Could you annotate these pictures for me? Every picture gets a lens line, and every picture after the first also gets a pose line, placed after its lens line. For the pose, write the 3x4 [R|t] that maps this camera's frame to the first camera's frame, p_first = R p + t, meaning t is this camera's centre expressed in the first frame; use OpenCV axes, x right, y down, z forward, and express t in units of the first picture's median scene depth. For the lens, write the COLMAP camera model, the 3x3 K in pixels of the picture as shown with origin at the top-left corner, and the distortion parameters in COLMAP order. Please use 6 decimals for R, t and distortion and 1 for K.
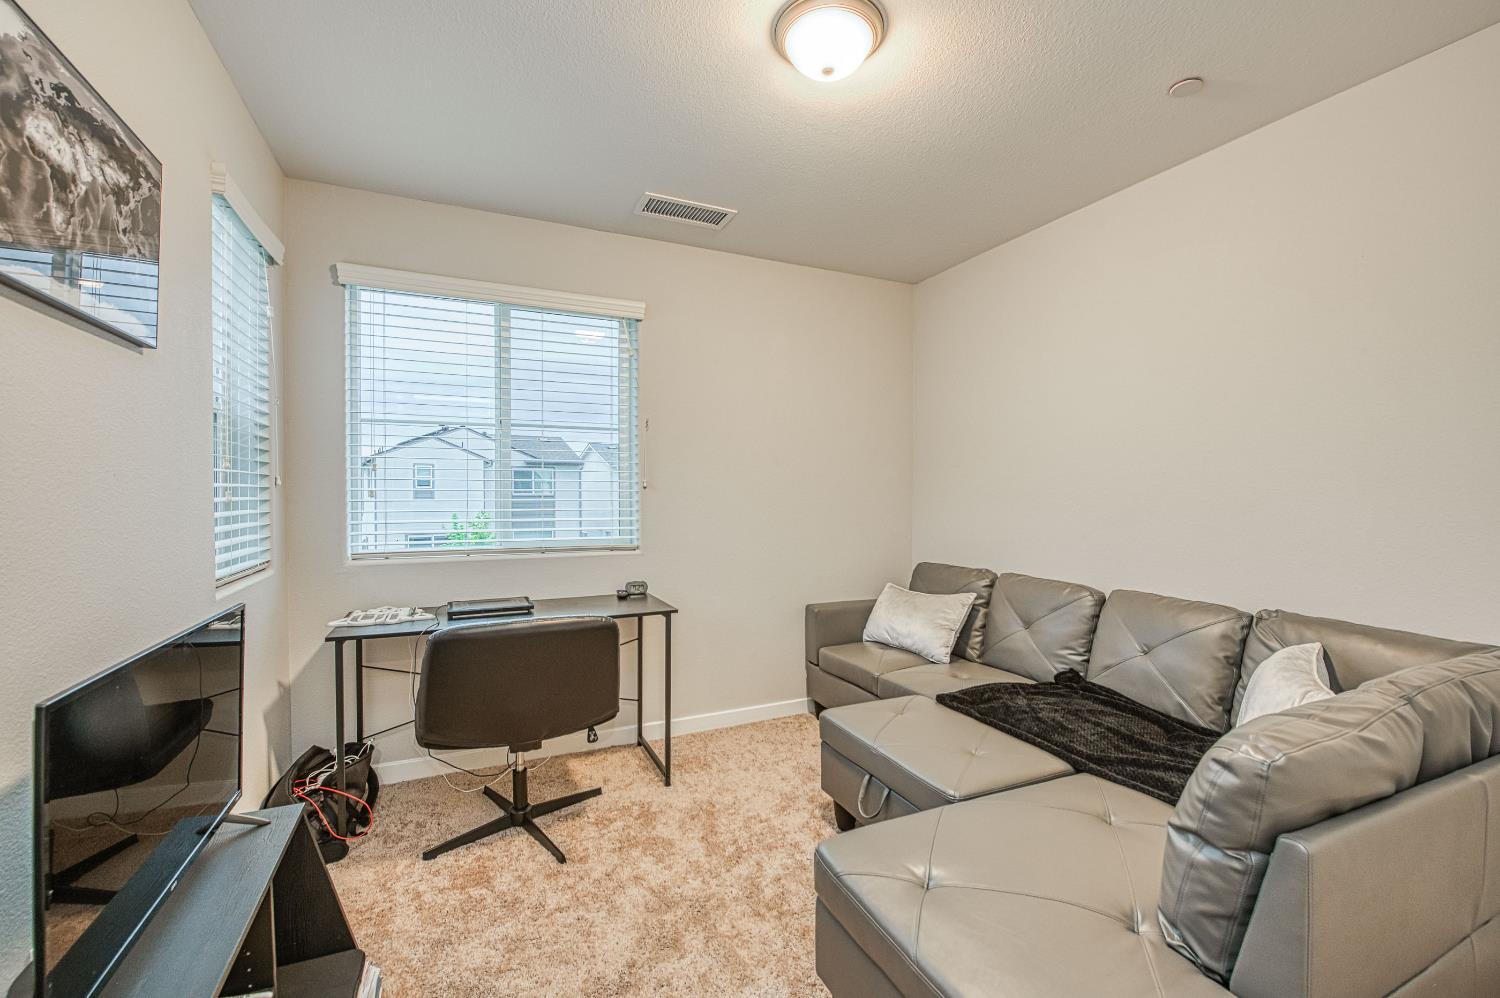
lens RADIAL K [[609.2, 0, 746.0], [0, 609.2, 494.8], [0, 0, 1]] dist [-0.023539, -0.000366]
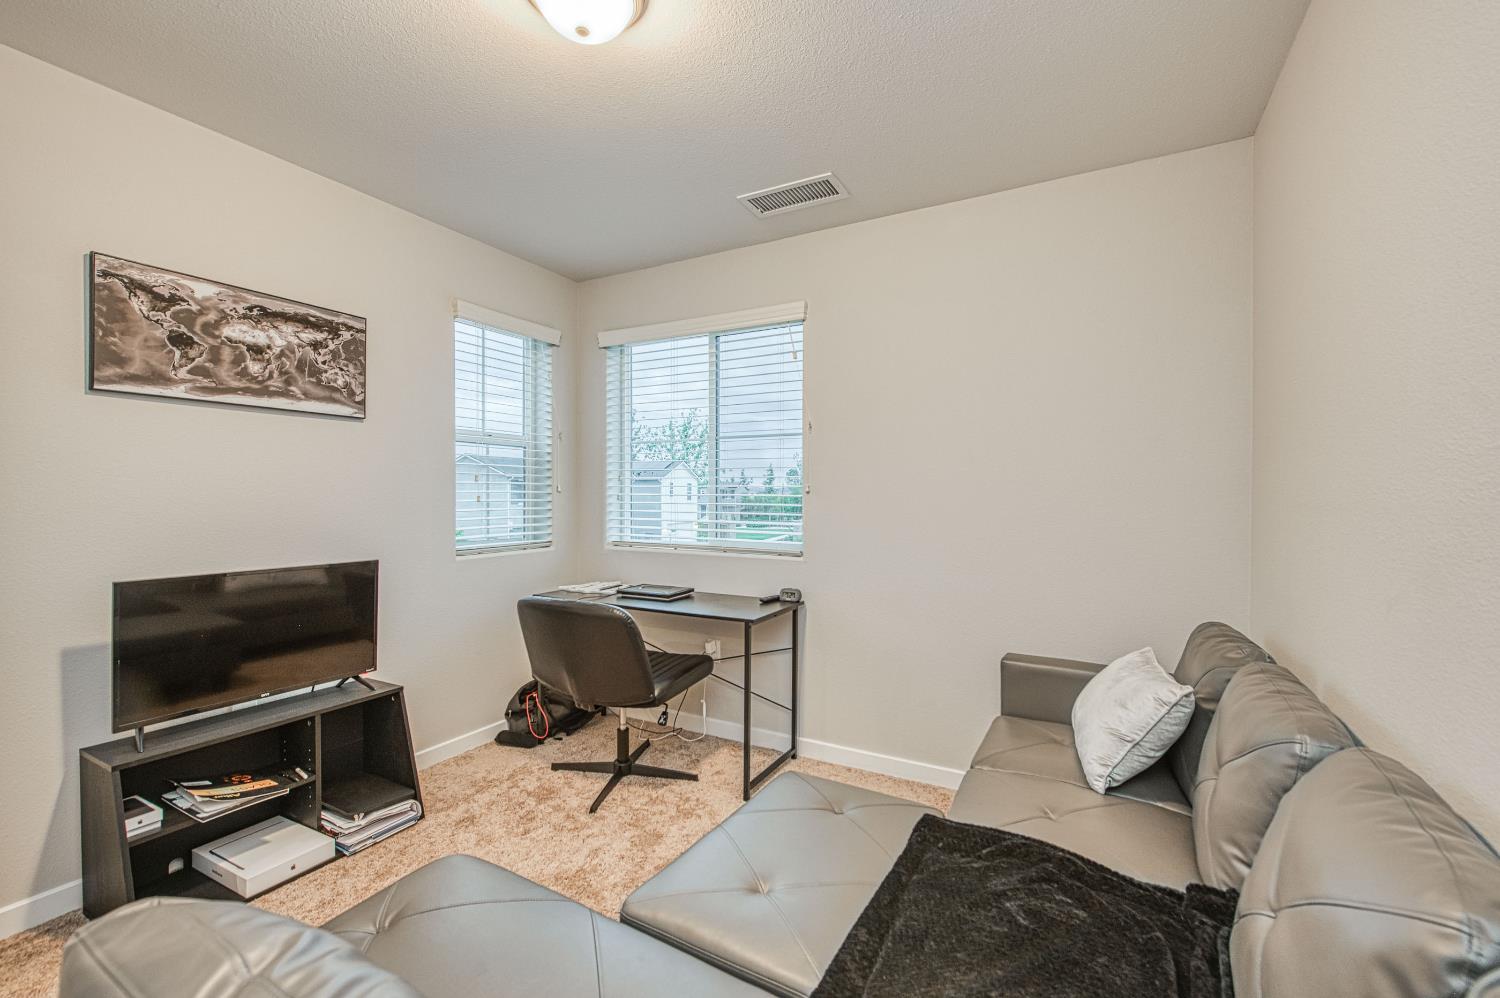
lens RADIAL K [[616.6, 0, 787.1], [0, 616.6, 497.4], [0, 0, 1]] dist [-0.000674, 0.000019]
pose [[0.611220, 0.005646, -0.791440, 0.801021], [-0.007768, 0.999969, 0.001134, -0.007335], [0.791422, 0.005454, 0.611245, 0.516496]]
